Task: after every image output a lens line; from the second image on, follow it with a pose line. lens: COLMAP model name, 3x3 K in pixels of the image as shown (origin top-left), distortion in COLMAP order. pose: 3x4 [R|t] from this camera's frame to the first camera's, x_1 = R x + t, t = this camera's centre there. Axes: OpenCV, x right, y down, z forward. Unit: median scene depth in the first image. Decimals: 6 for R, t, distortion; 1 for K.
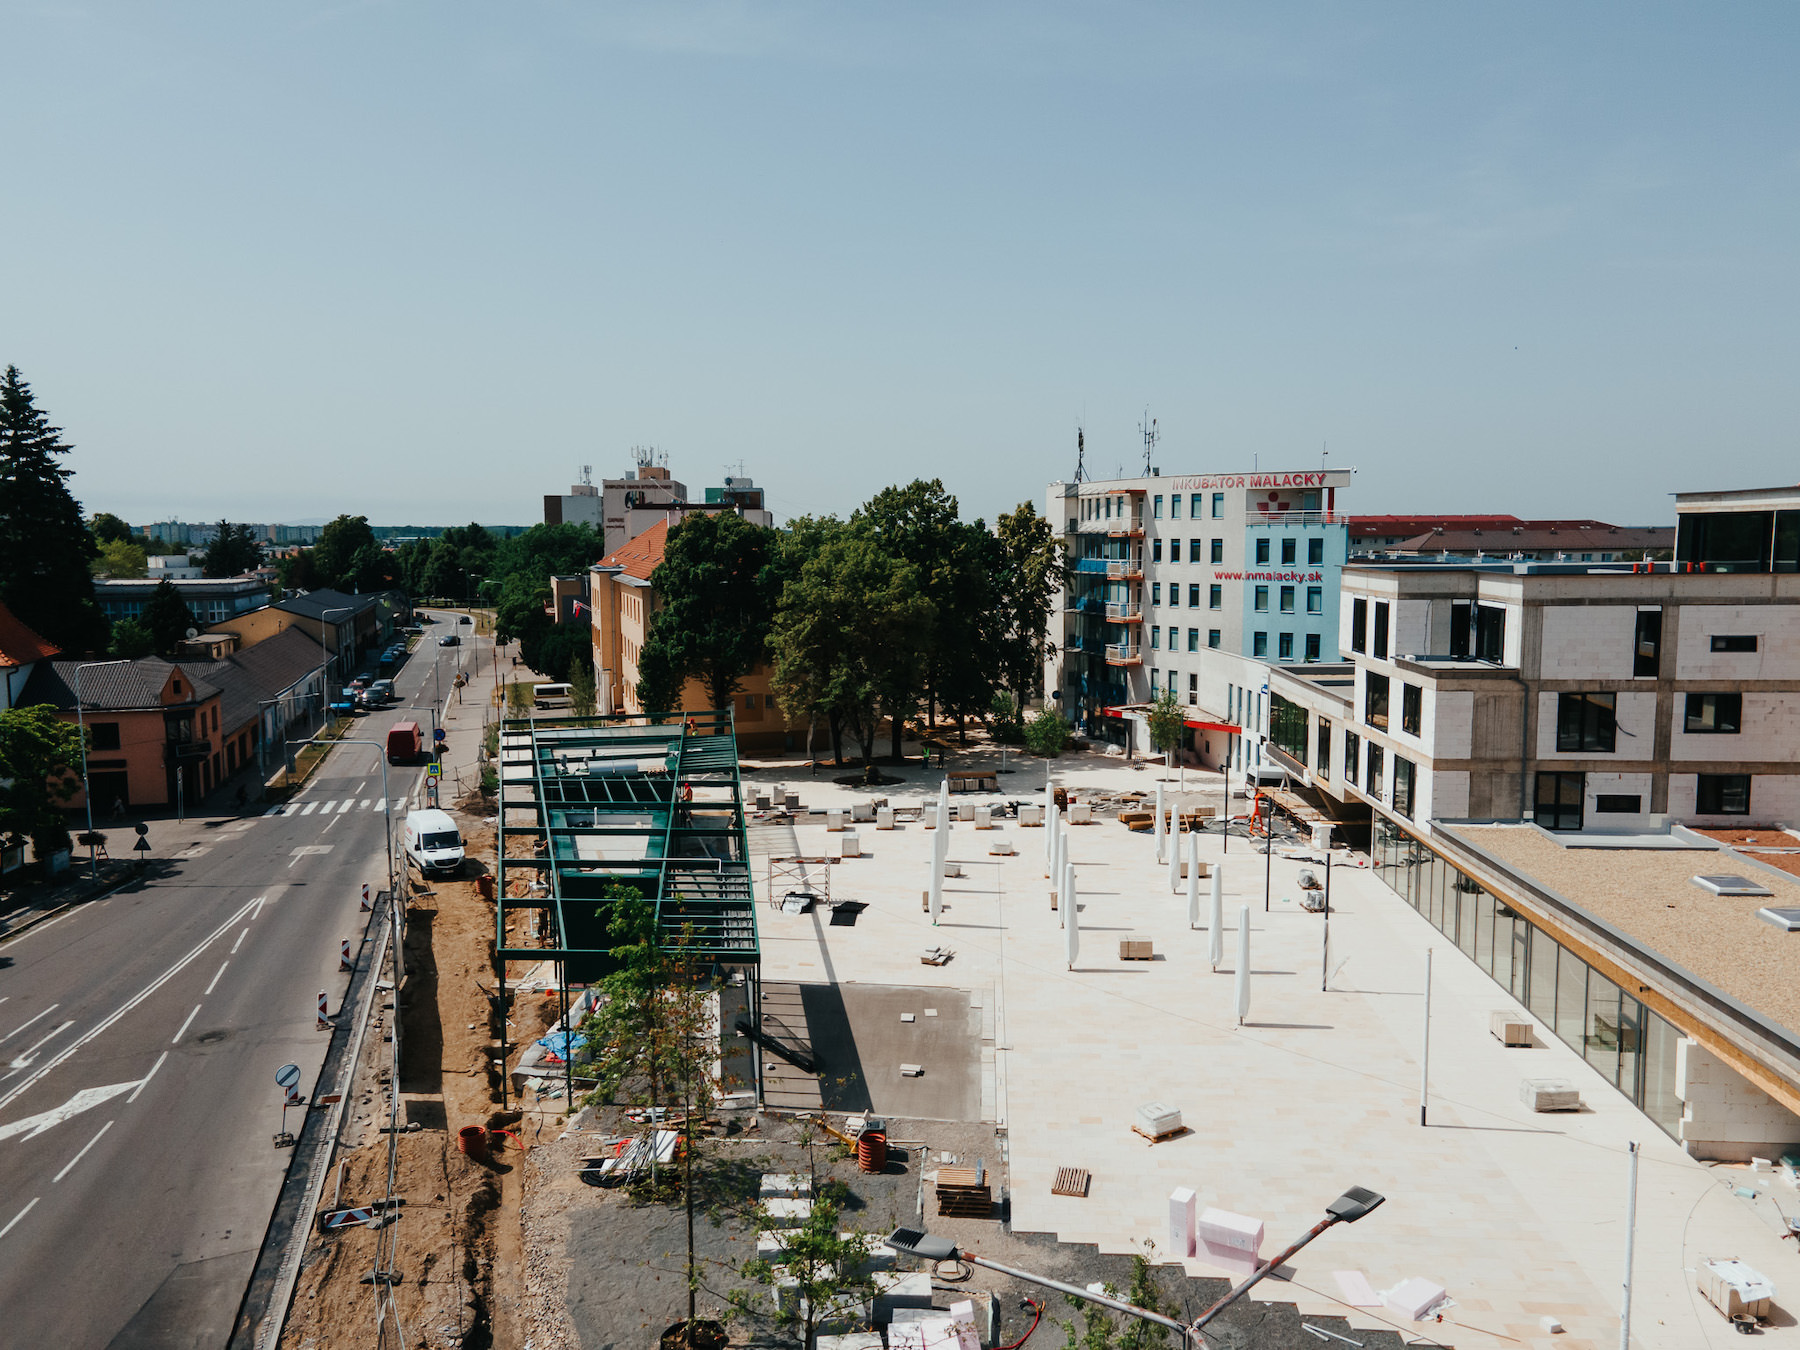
lens RADIAL K [[1306.6, 0, 892.3], [0, 1306.6, 669.0], [0, 0, 1]] dist [0.035774, 0.009437]
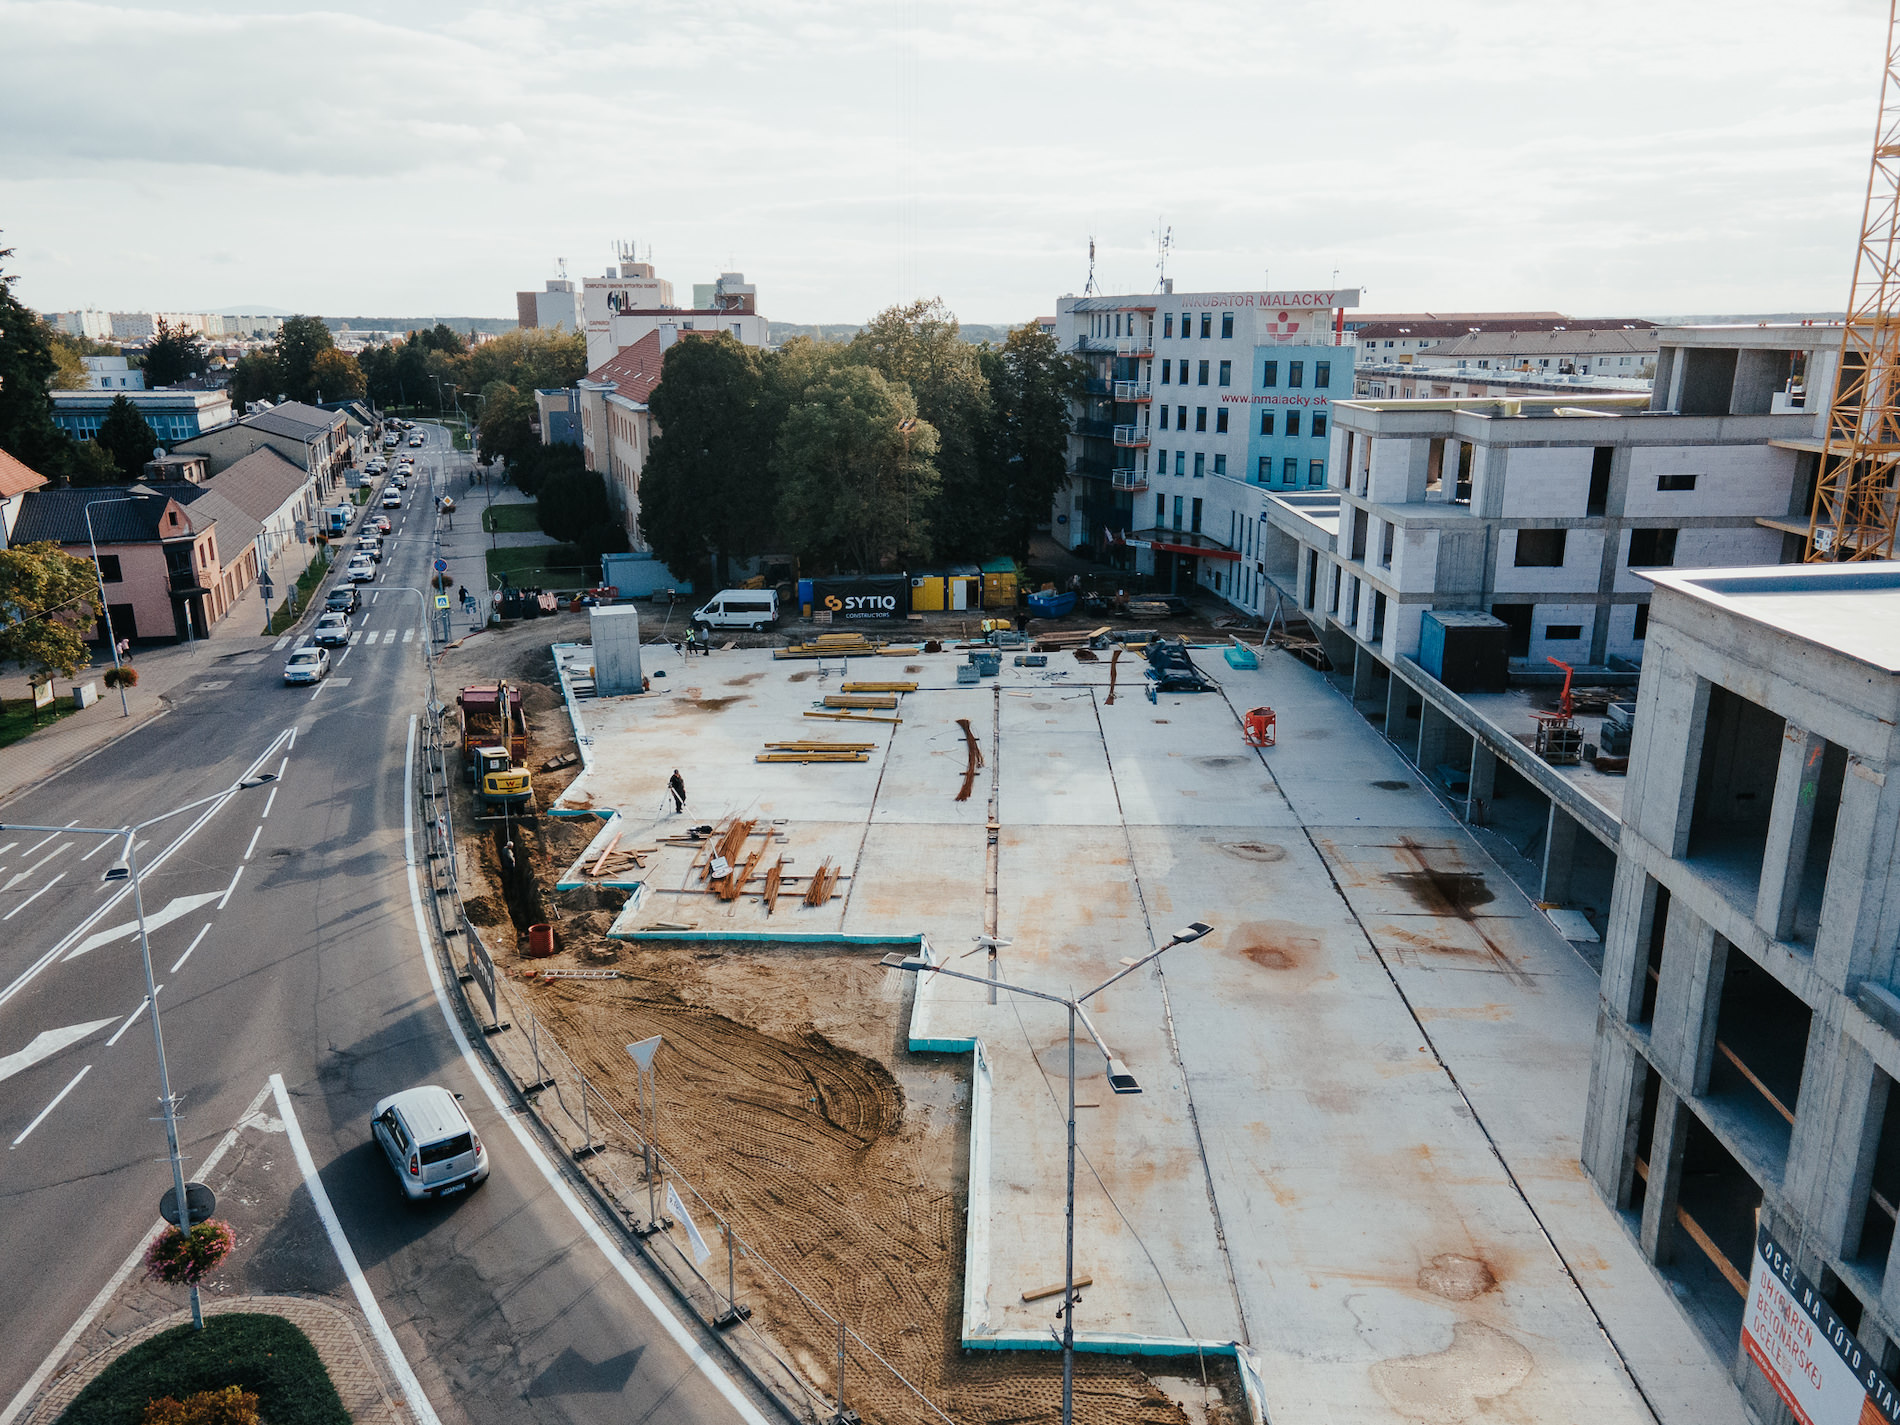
lens RADIAL K [[1405.5, 0, 949.5], [0, 1405.5, 741.2], [0, 0, 1]] dist [0.065039, 0.002543]
pose [[0.999439, -0.009353, 0.032147, 0.004453], [0.003159, 0.982249, 0.187554, -0.022180], [-0.033331, -0.187347, 0.981728, -0.104598]]
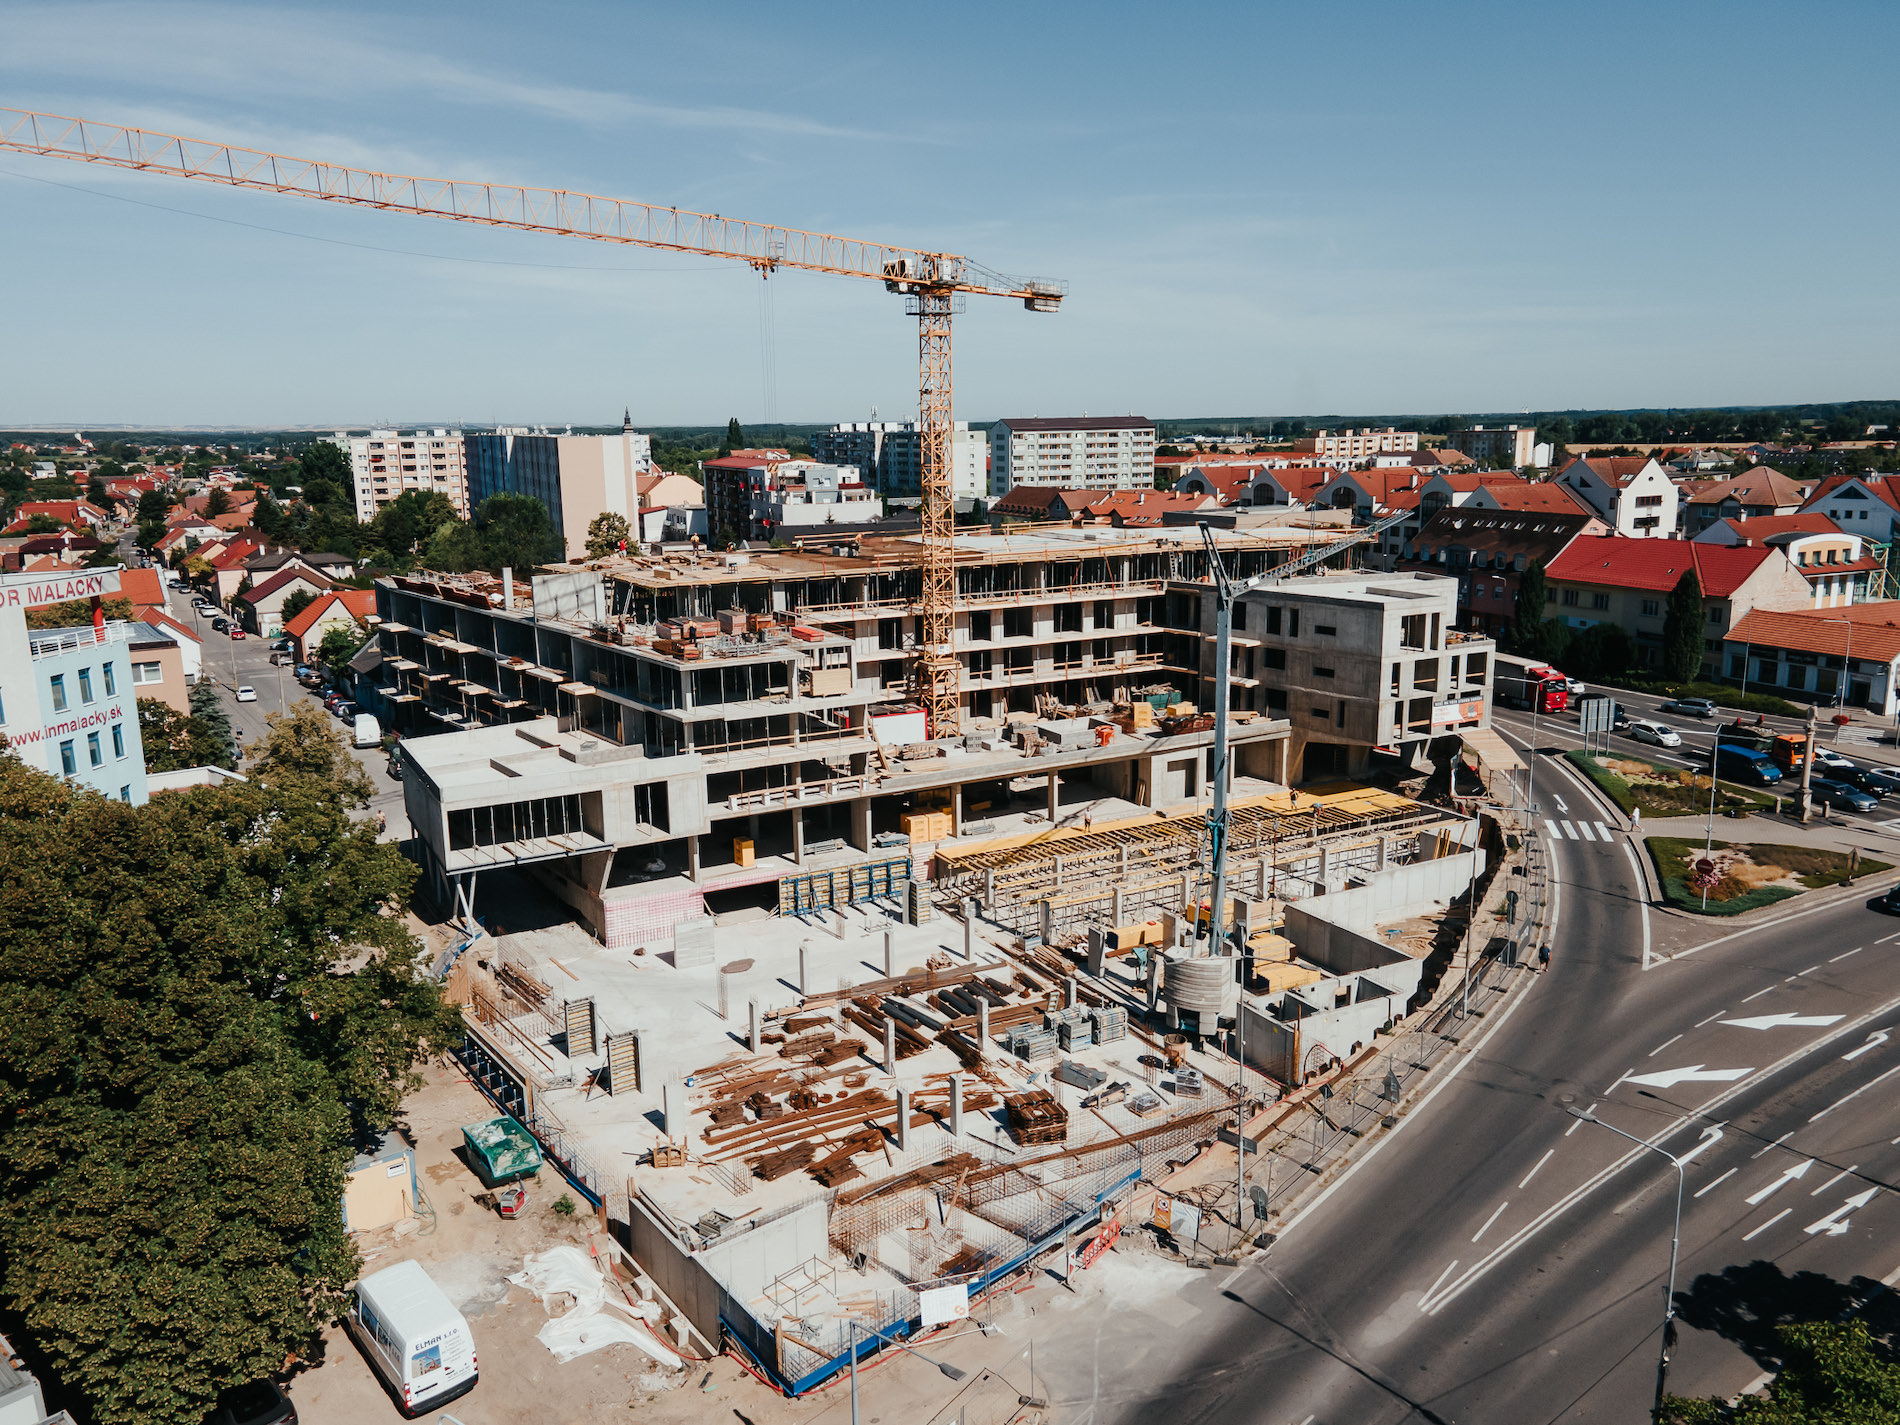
lens RADIAL K [[1379.1, 0, 941.8], [0, 1379.1, 706.2], [0, 0, 1]] dist [0.035774, 0.009437]
pose [[-0.526287, -0.152752, 0.836474, -0.770453], [0.103621, 0.964879, 0.241396, -0.278199], [-0.843970, 0.213720, -0.491975, 1.275837]]
